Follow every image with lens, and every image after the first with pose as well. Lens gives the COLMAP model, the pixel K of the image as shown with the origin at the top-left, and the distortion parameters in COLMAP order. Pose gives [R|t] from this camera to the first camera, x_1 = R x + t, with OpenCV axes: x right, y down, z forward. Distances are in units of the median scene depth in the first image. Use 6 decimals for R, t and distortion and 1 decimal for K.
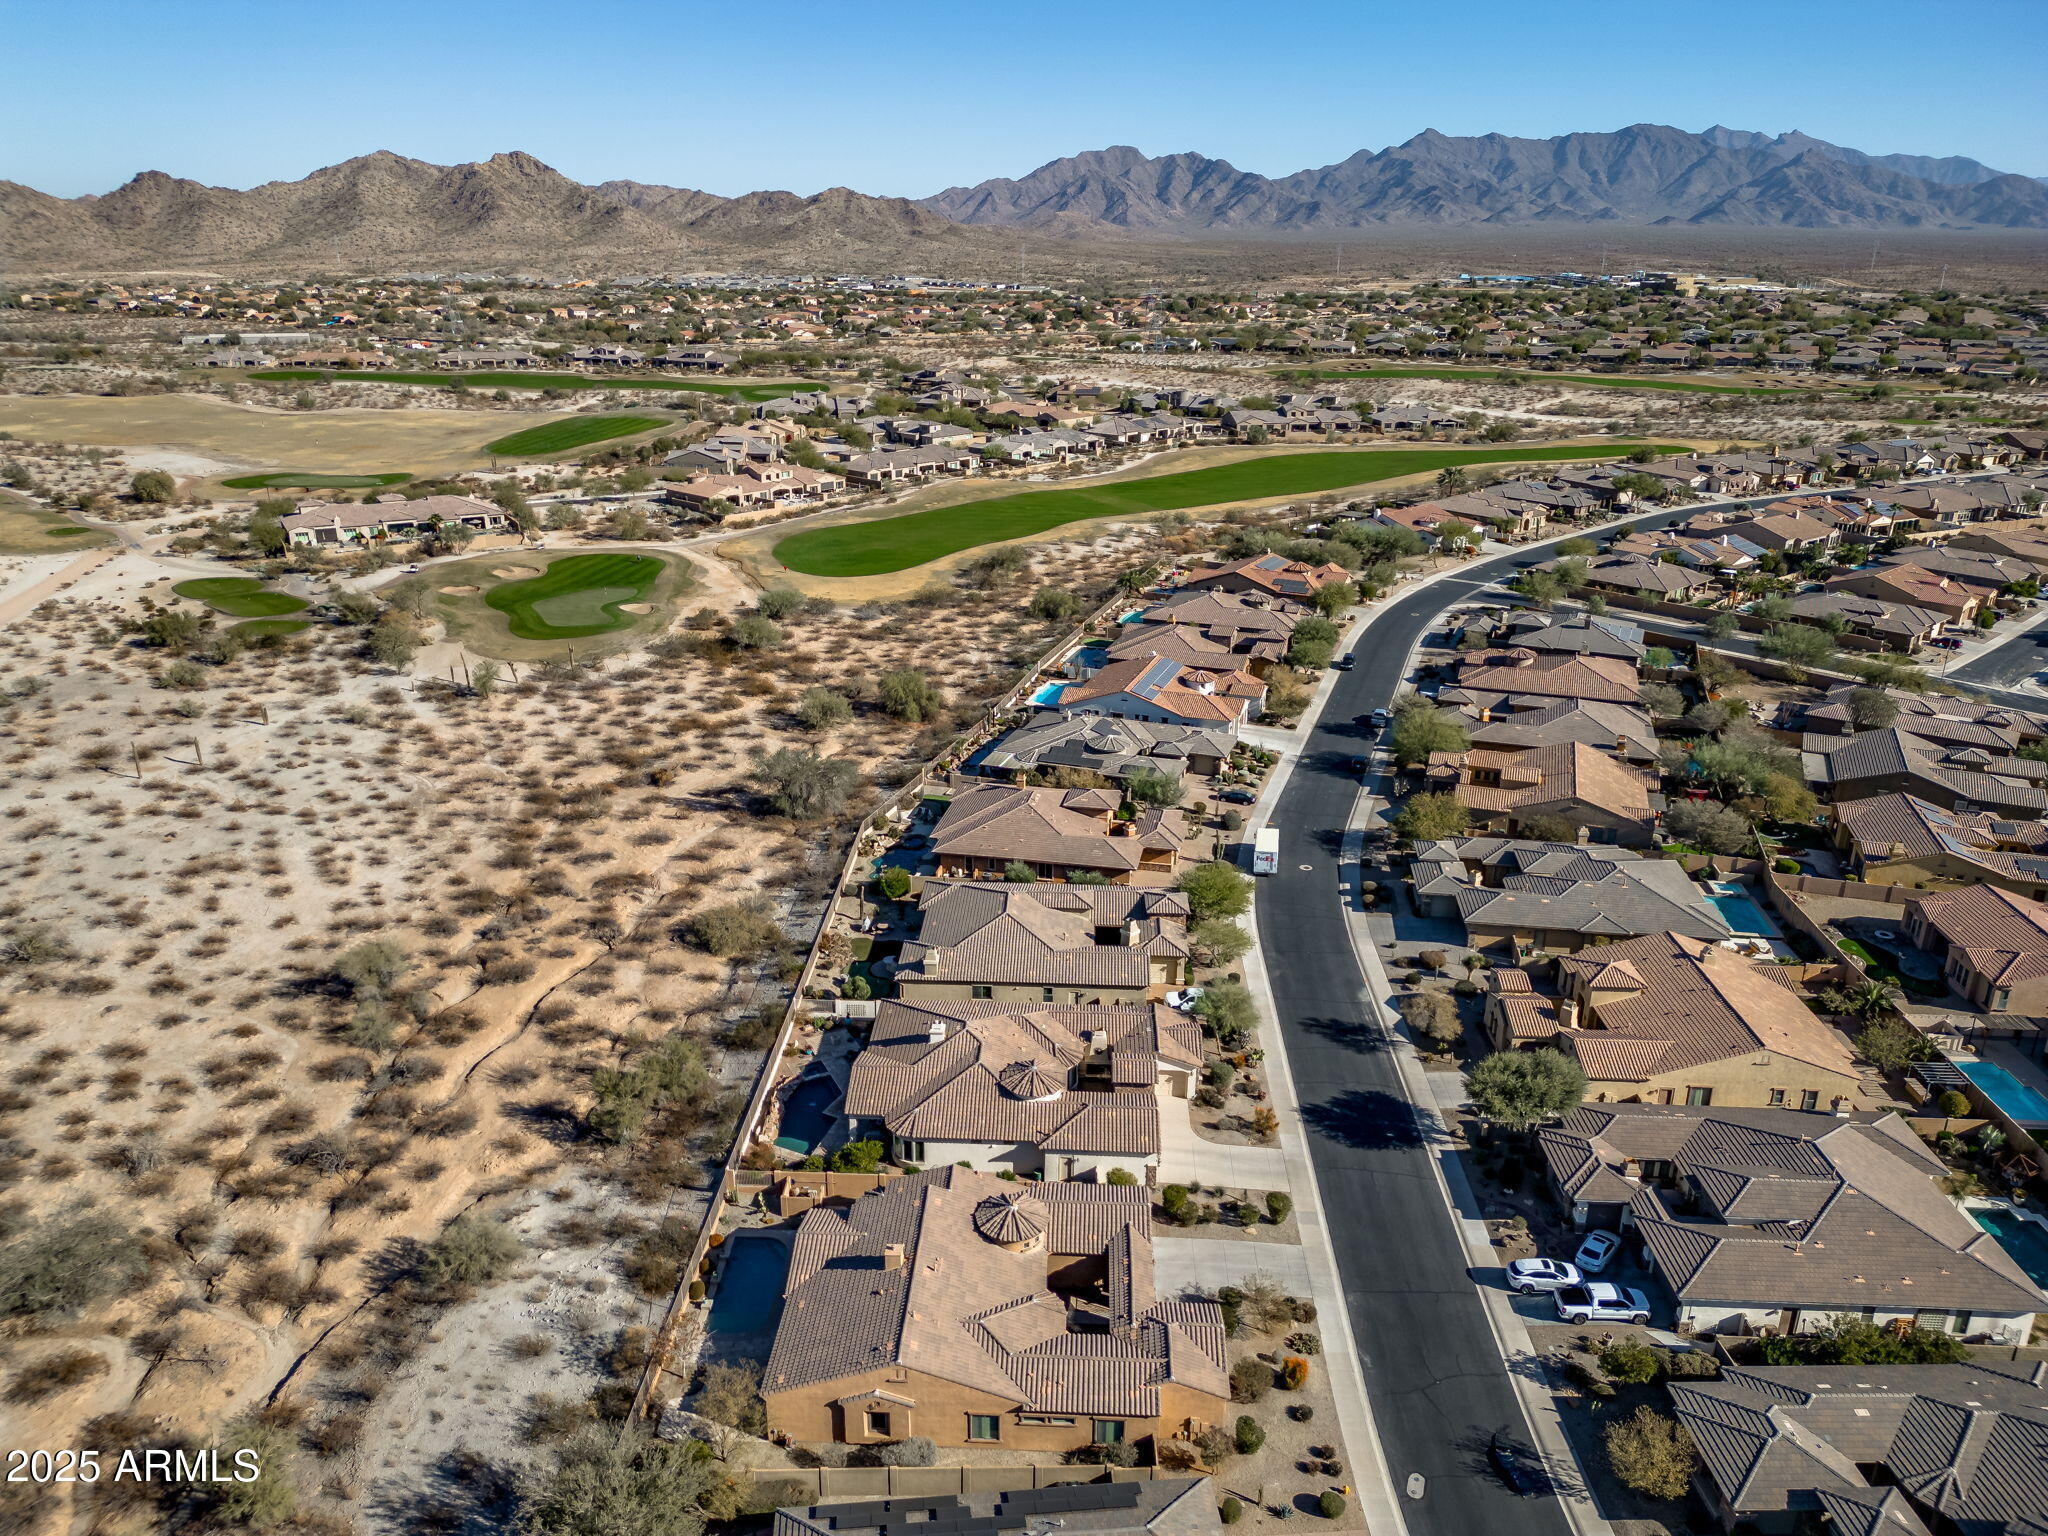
lens RADIAL K [[1435.3, 0, 1020.8], [0, 1435.3, 759.4], [0, 0, 1]] dist [0.069840, -0.065596]
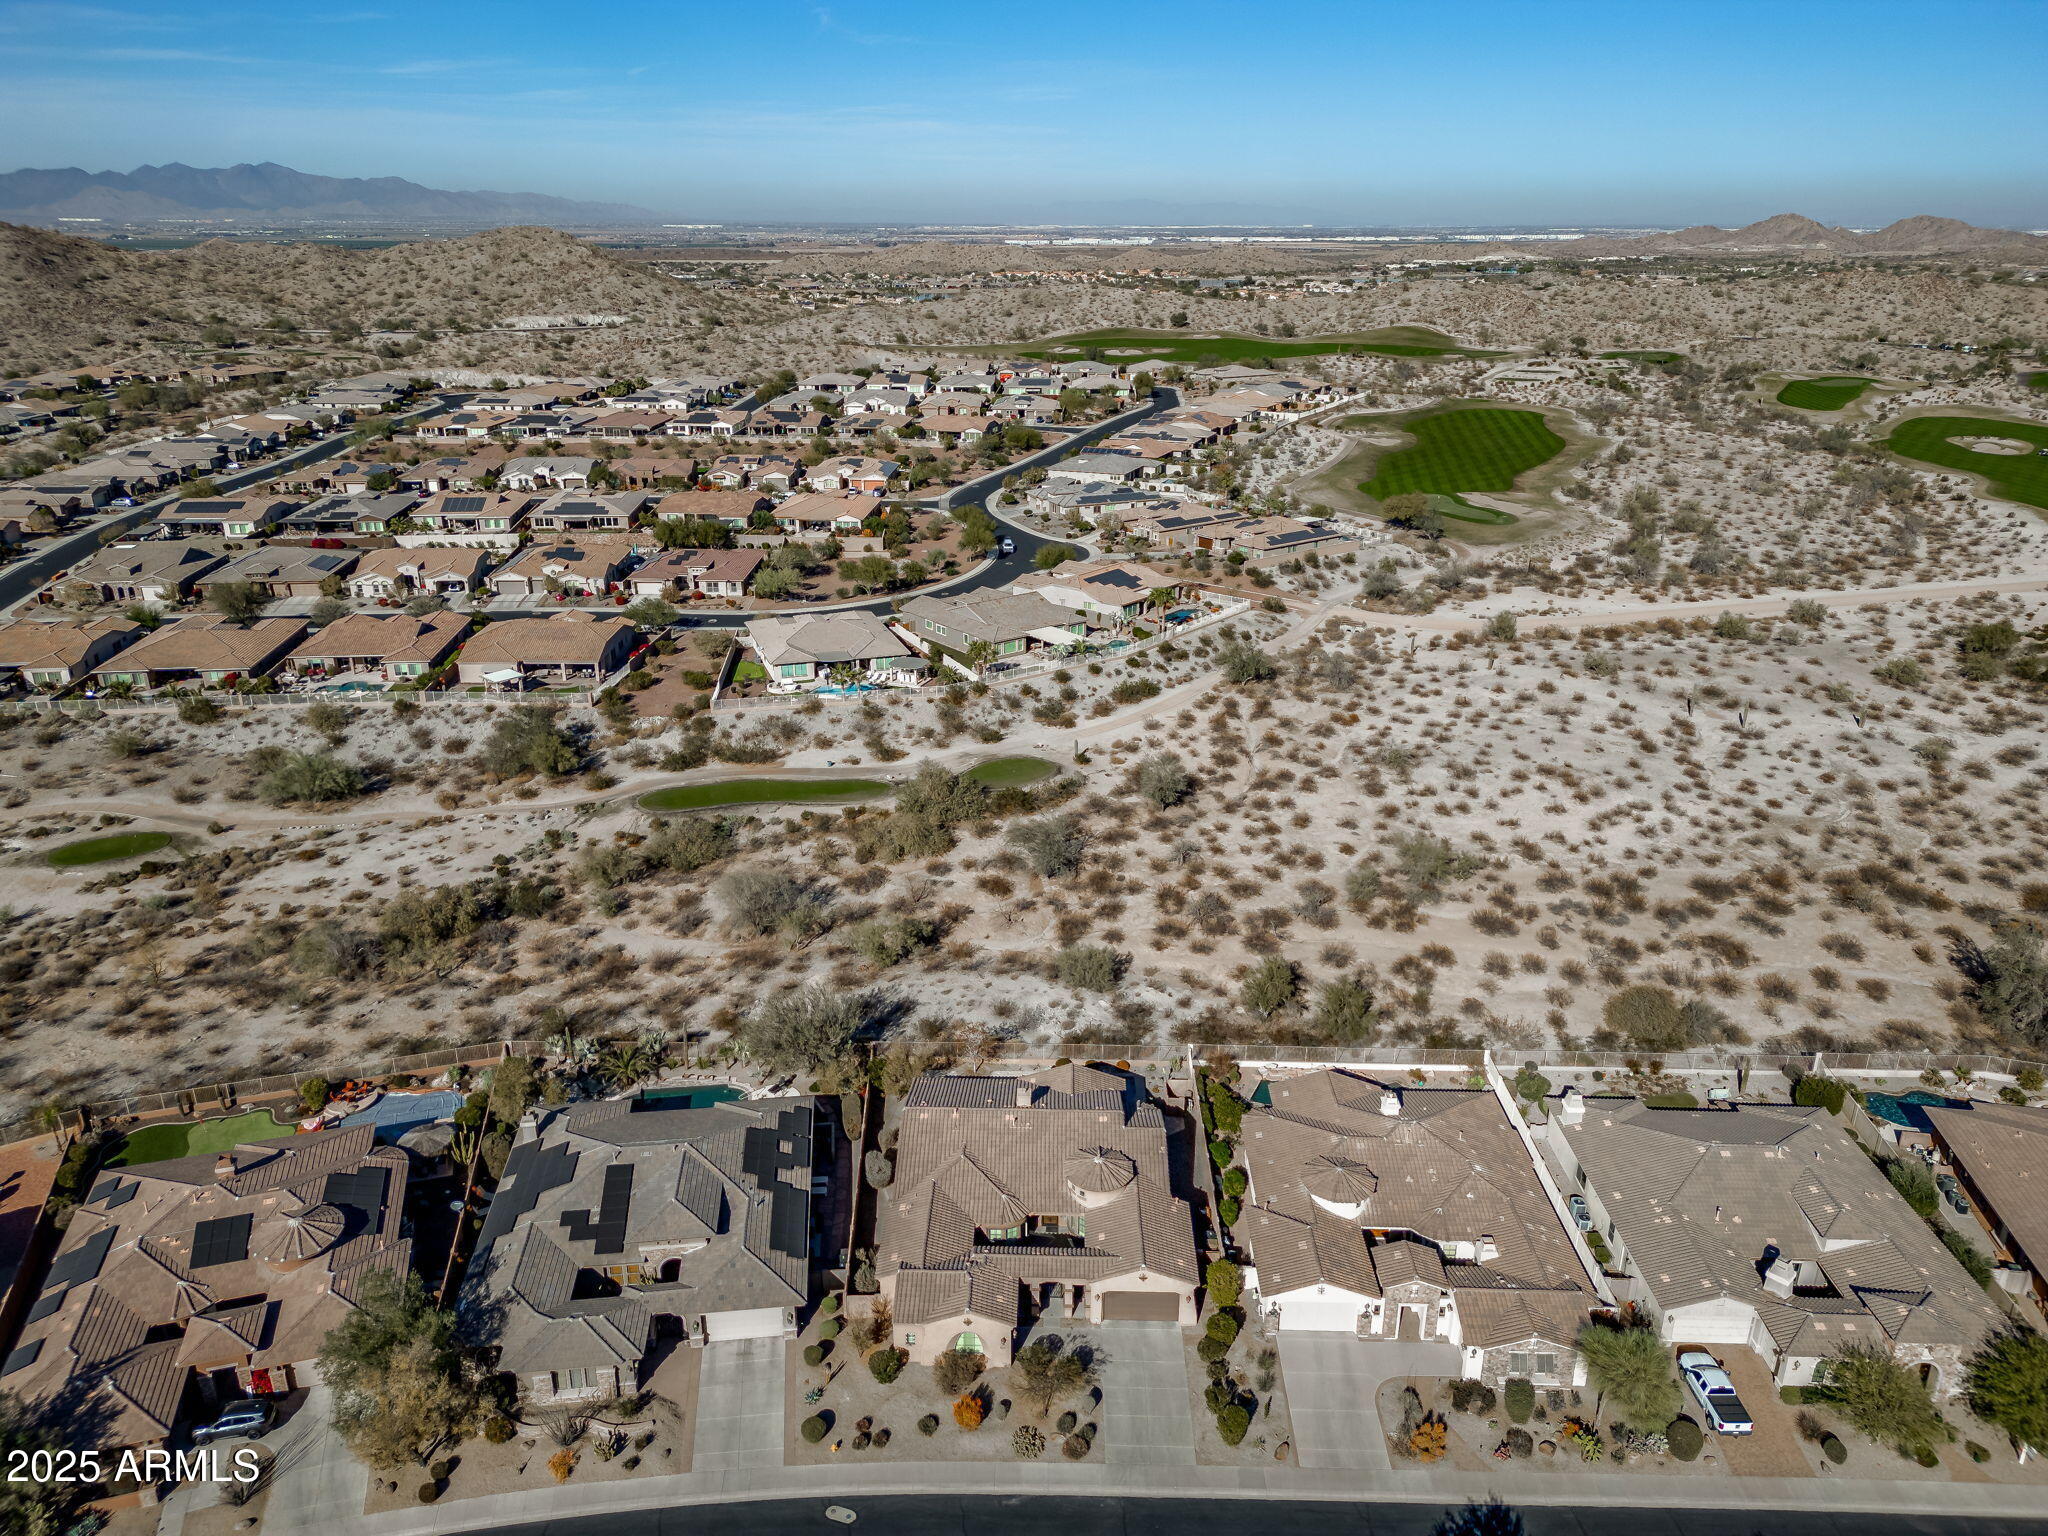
lens RADIAL K [[1435.3, 0, 1030.8], [0, 1435.3, 789.1], [0, 0, 1]] dist [0.069840, -0.065596]
pose [[0.029357, 0.360419, -0.932329, 0.247375], [-0.342945, 0.879747, 0.329293, -0.072582], [0.938897, 0.310070, 0.149431, 0.201026]]
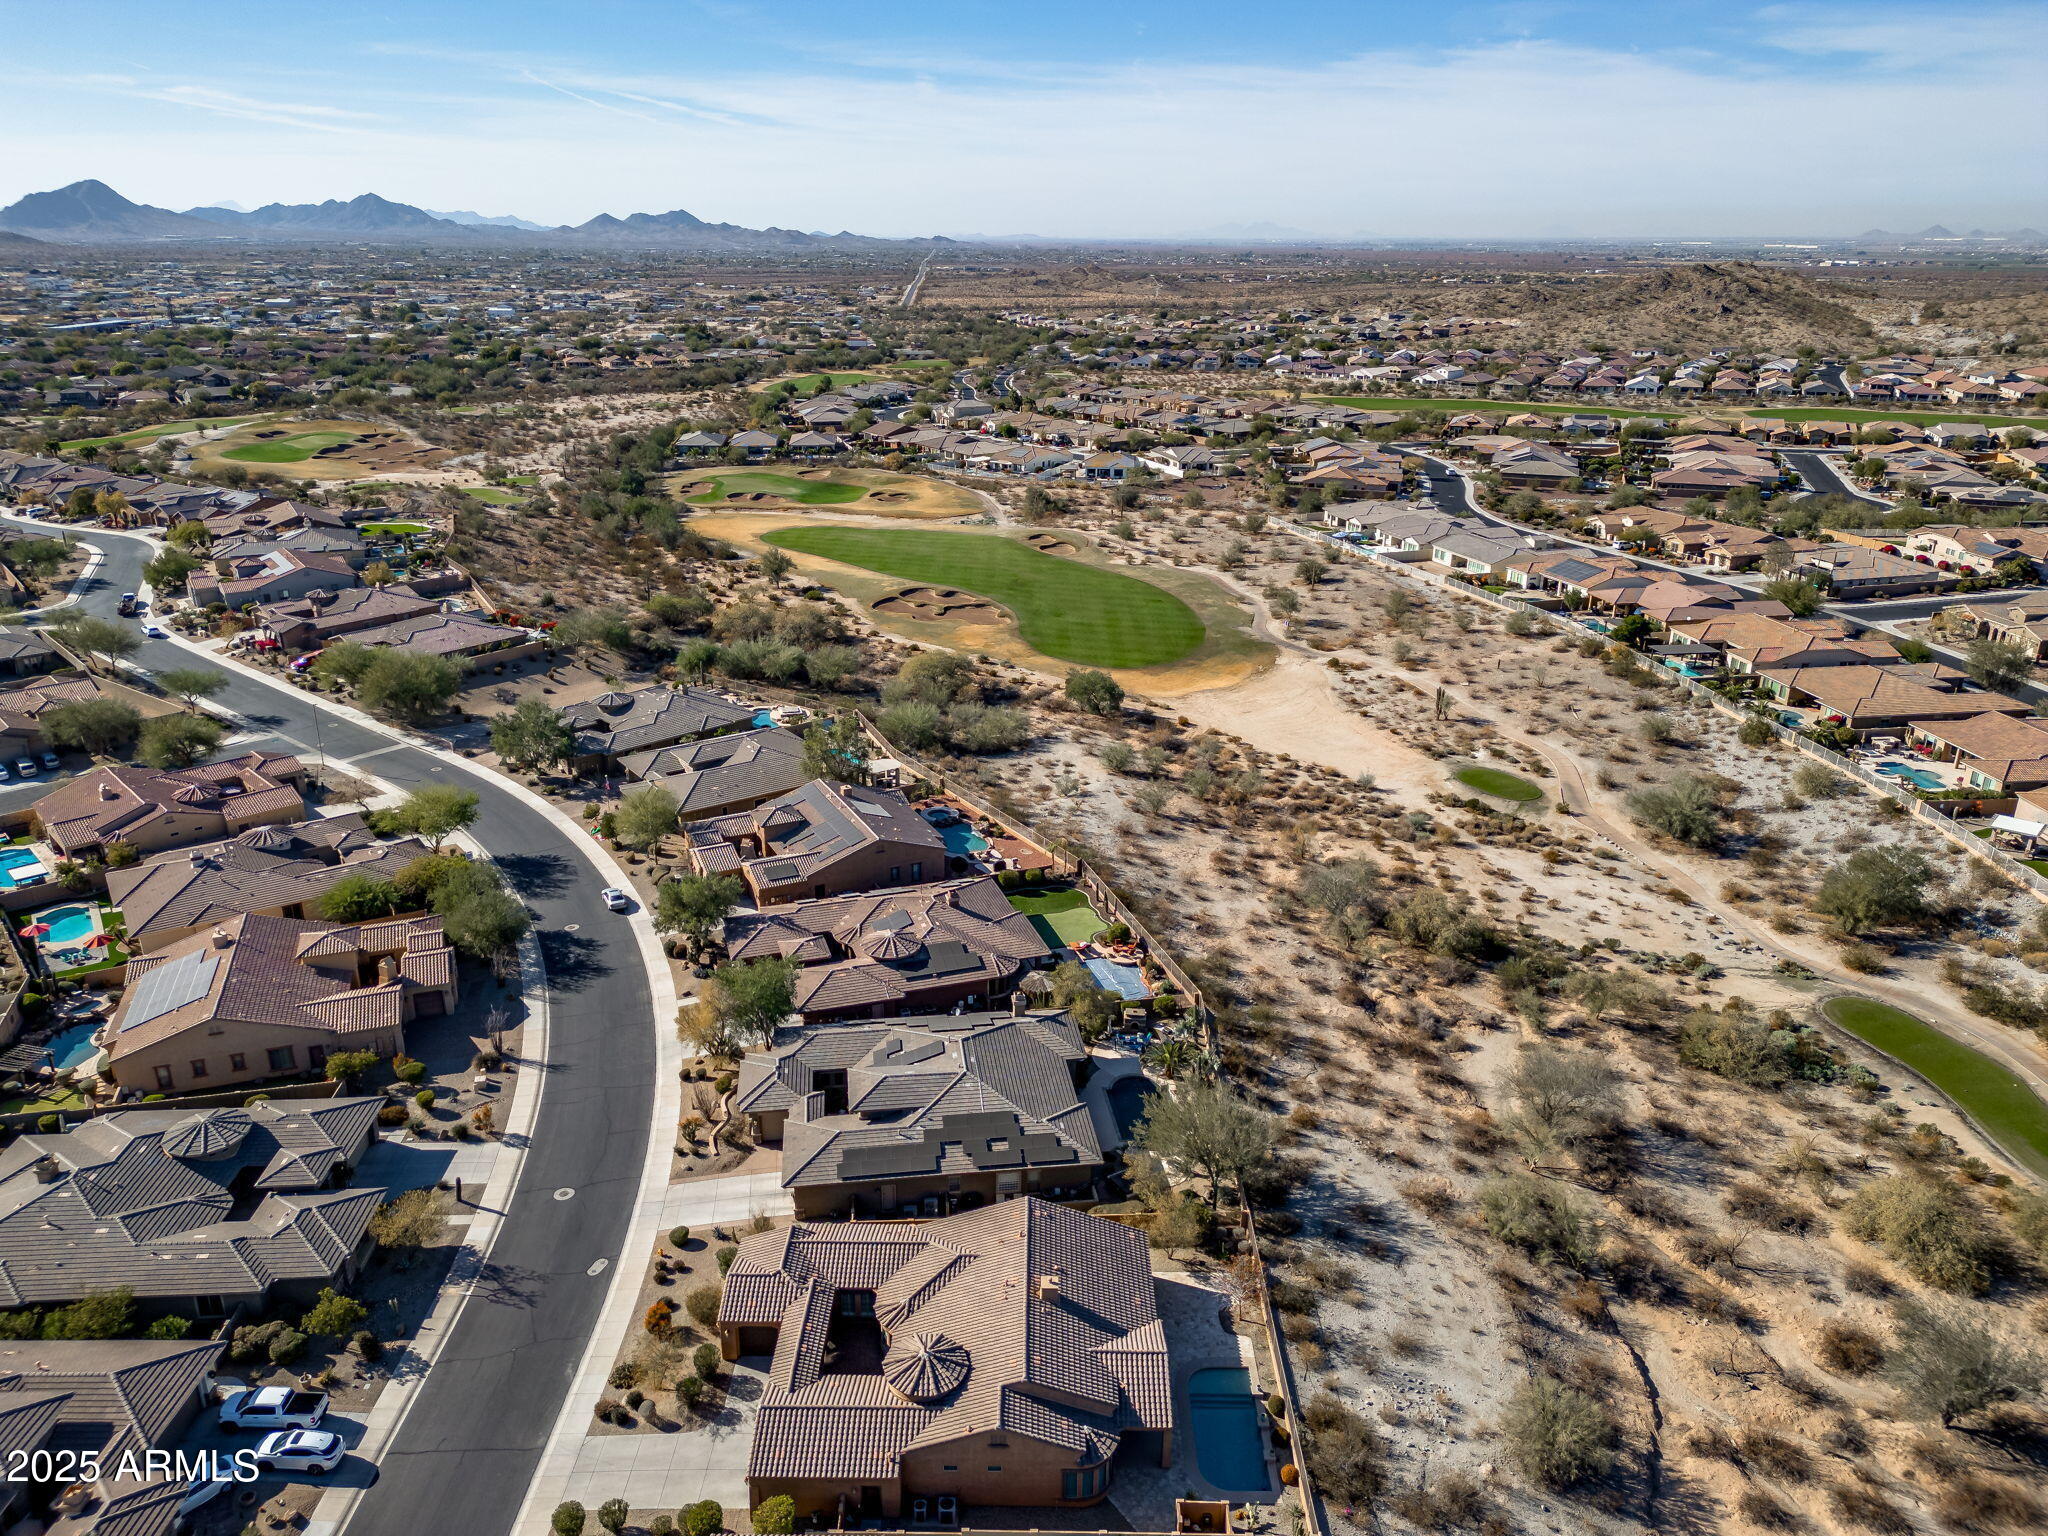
lens RADIAL K [[1435.3, 0, 1011.3], [0, 1435.3, 767.0], [0, 0, 1]] dist [0.069840, -0.065596]
pose [[-0.999448, 0.000173, -0.033234, -0.008013], [-0.021369, 0.762519, 0.646612, -0.148081], [0.025454, 0.646965, -0.762094, 0.405815]]
